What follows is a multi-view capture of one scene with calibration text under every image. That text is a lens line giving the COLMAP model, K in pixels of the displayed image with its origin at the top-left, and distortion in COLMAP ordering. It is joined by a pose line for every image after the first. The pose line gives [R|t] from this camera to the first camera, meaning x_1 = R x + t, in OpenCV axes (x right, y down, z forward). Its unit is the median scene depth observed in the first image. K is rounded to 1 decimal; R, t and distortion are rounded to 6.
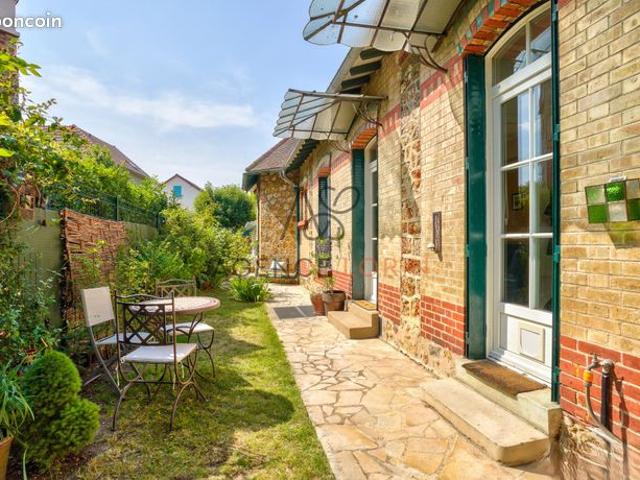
lens RADIAL K [[371.1, 0, 318.4], [0, 371.1, 243.0], [0, 0, 1]] dist [-0.032834, 0.002522]
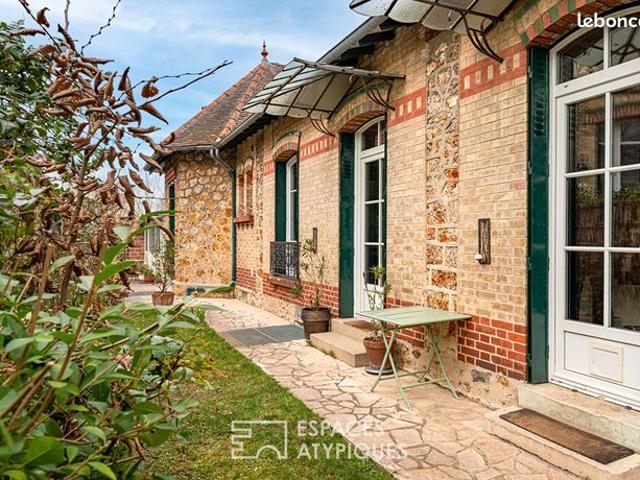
lens RADIAL K [[486.1, 0, 320.5], [0, 486.1, 238.9], [0, 0, 1]] dist [0.005605, -0.013391]
pose [[0.975381, 0.005020, 0.220469, -0.313656], [-0.004641, 0.999987, -0.002241, -0.030766], [-0.220478, 0.001162, 0.975391, -0.044510]]
